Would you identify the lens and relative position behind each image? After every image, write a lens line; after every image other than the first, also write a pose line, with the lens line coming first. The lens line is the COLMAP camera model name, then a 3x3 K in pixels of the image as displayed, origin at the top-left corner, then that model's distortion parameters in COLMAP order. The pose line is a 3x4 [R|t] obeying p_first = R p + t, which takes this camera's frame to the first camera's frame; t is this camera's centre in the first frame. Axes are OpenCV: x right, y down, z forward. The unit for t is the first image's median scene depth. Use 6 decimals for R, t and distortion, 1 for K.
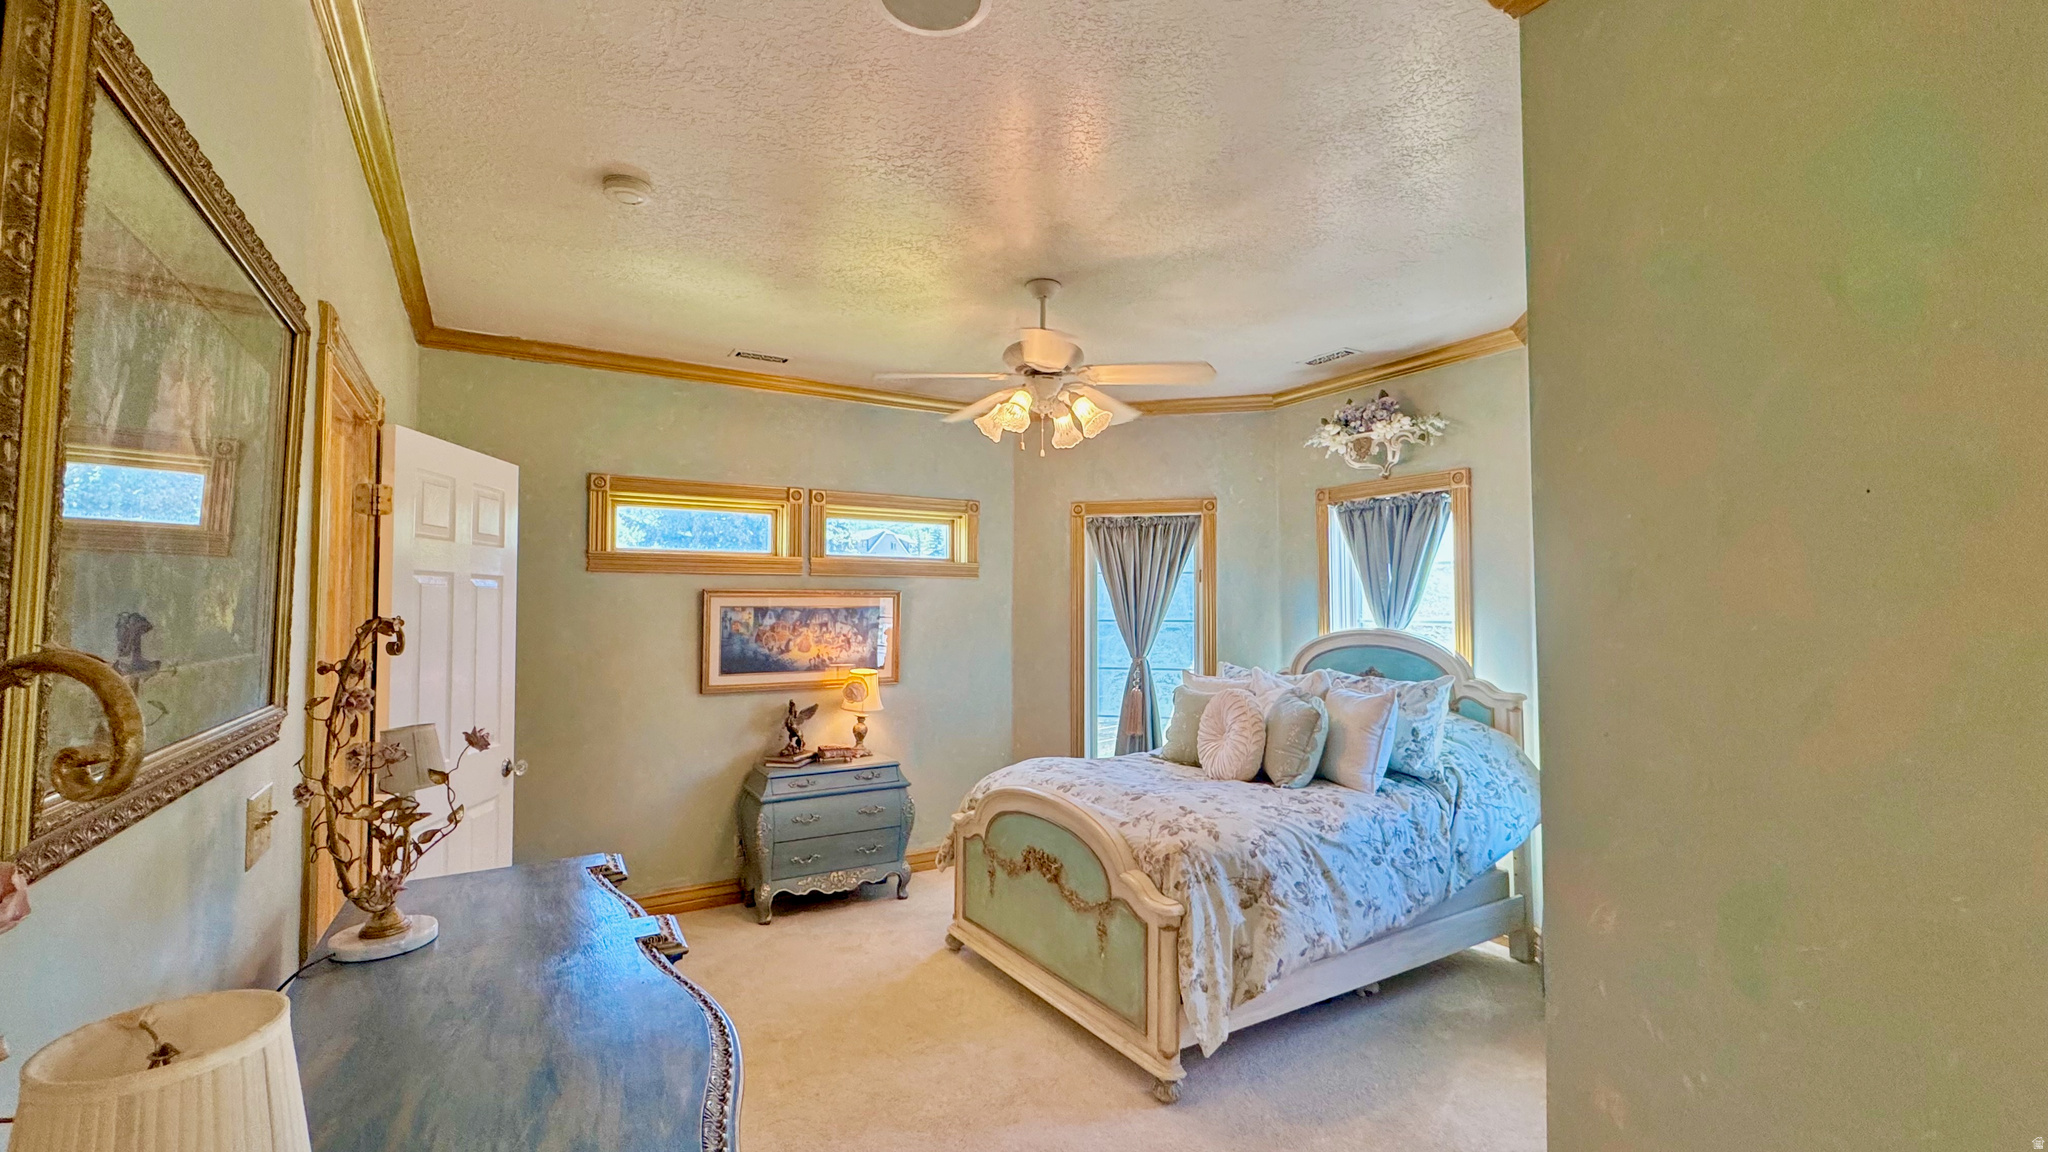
lens RADIAL K [[870.2, 0, 1024.0], [0, 870.2, 576.0], [0, 0, 1]] dist [-0.000680, -0.000064]
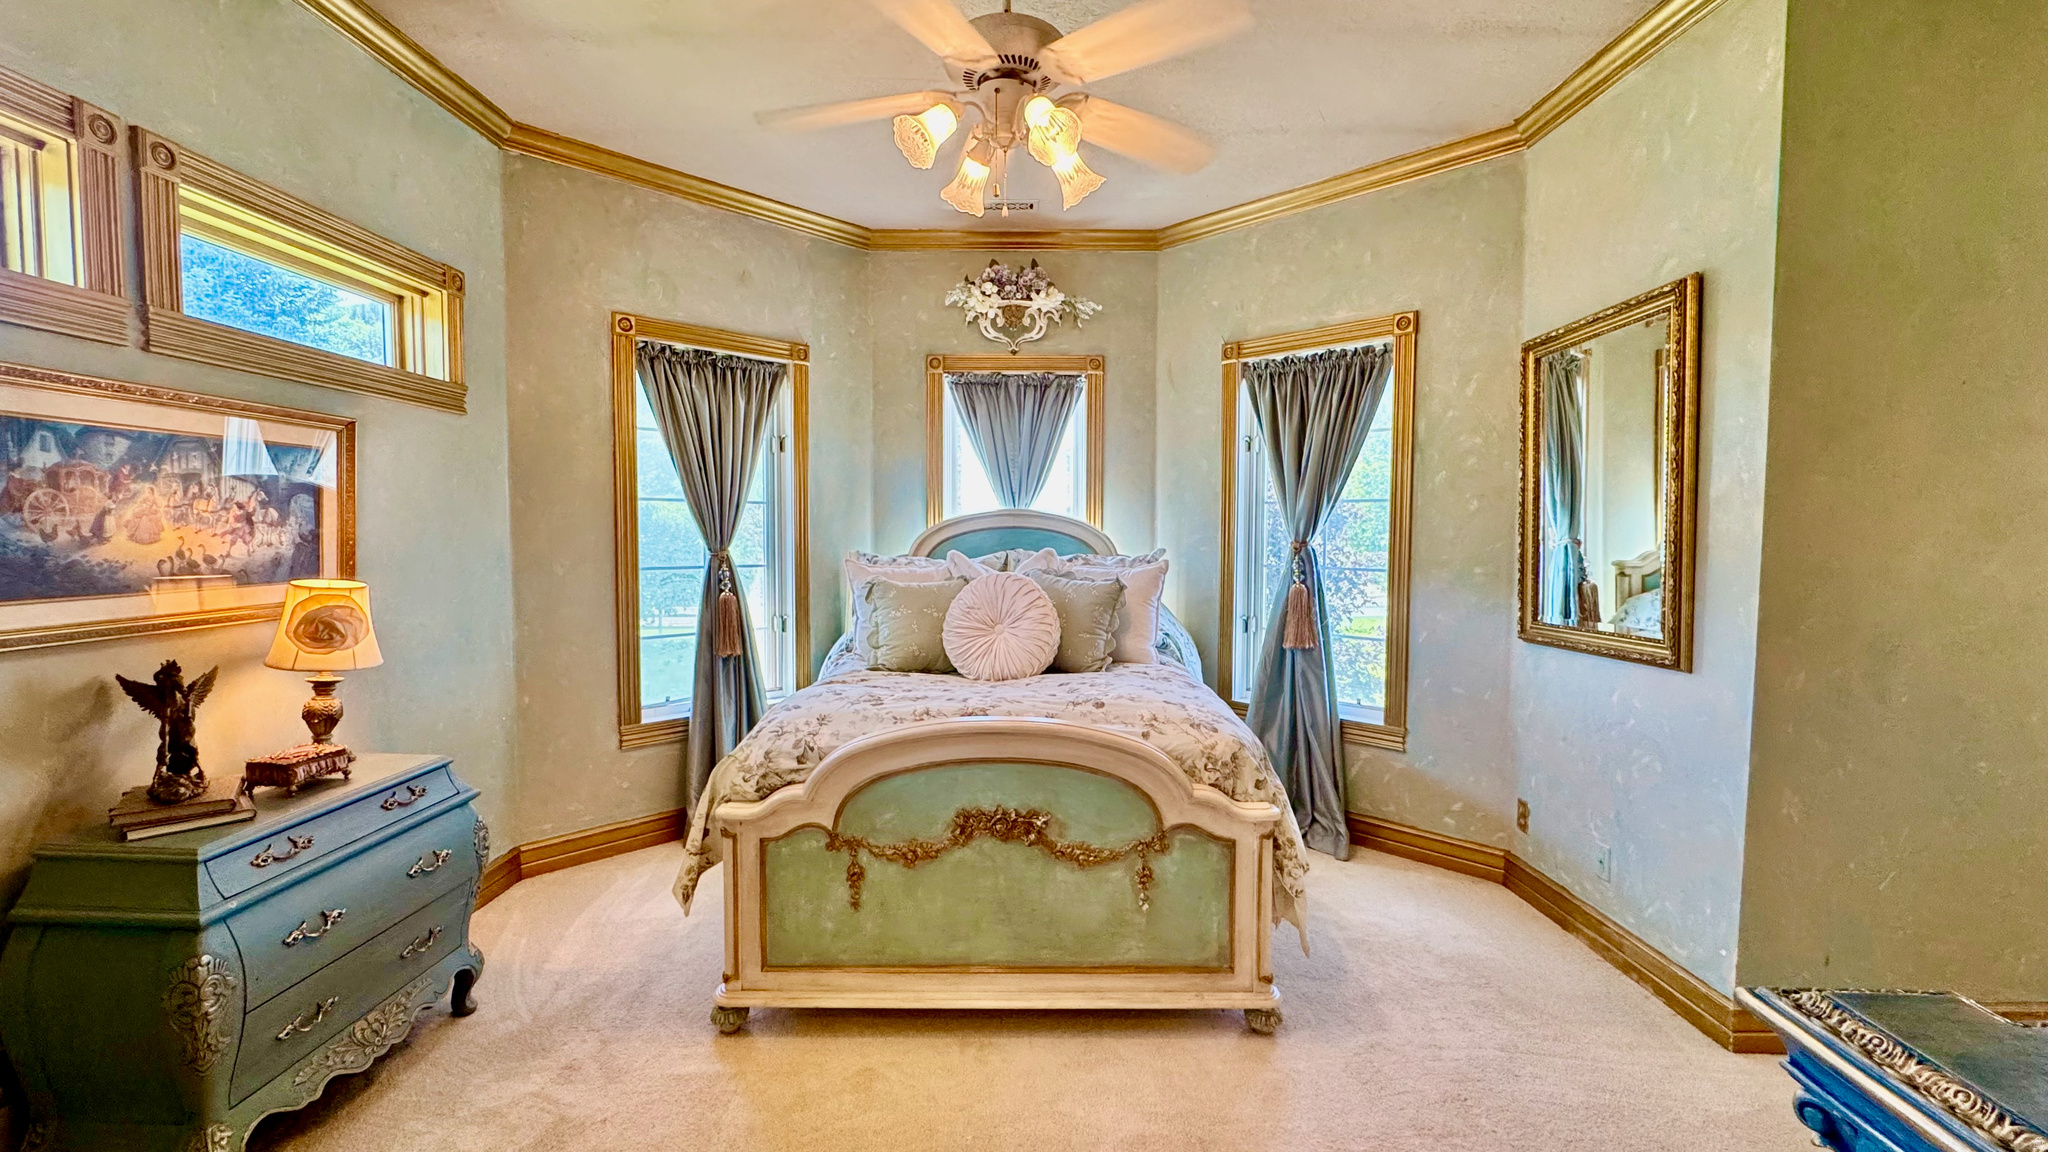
lens RADIAL K [[858.1, 0, 1024.0], [0, 858.1, 576.0], [0, 0, 1]] dist [-0.002480, -0.000257]
pose [[0.531702, -0.043836, 0.845796, -0.379133], [-0.033864, 0.996761, 0.072949, 0.061429], [-0.846254, -0.067430, 0.528495, 0.459343]]
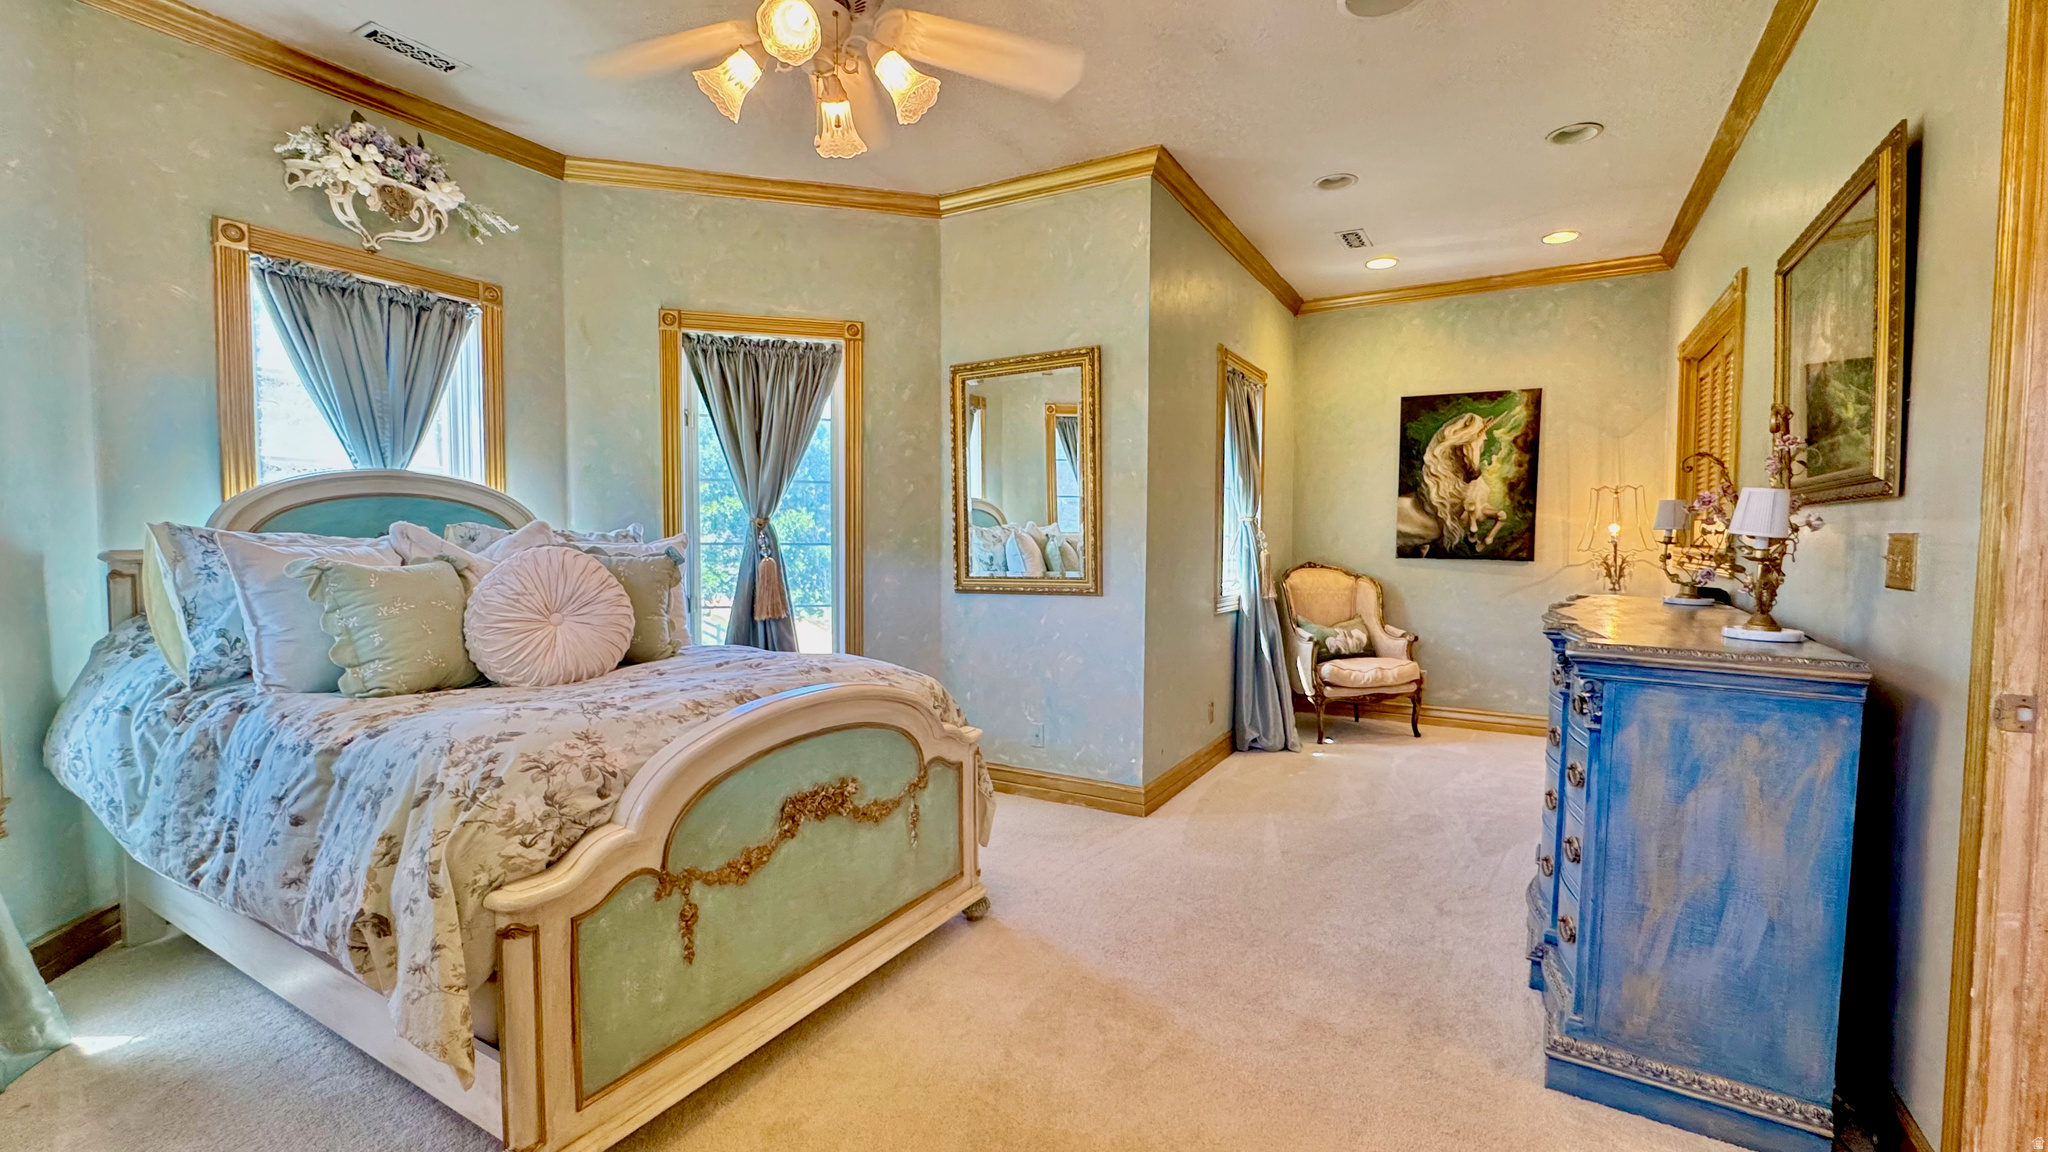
lens RADIAL K [[858.1, 0, 1024.0], [0, 858.1, 576.0], [0, 0, 1]] dist [-0.002480, -0.000257]
pose [[-0.468764, -0.044397, 0.882207, -0.422753], [-0.036870, 0.998849, 0.030676, 0.100677], [-0.882554, -0.018147, -0.469861, 0.832943]]
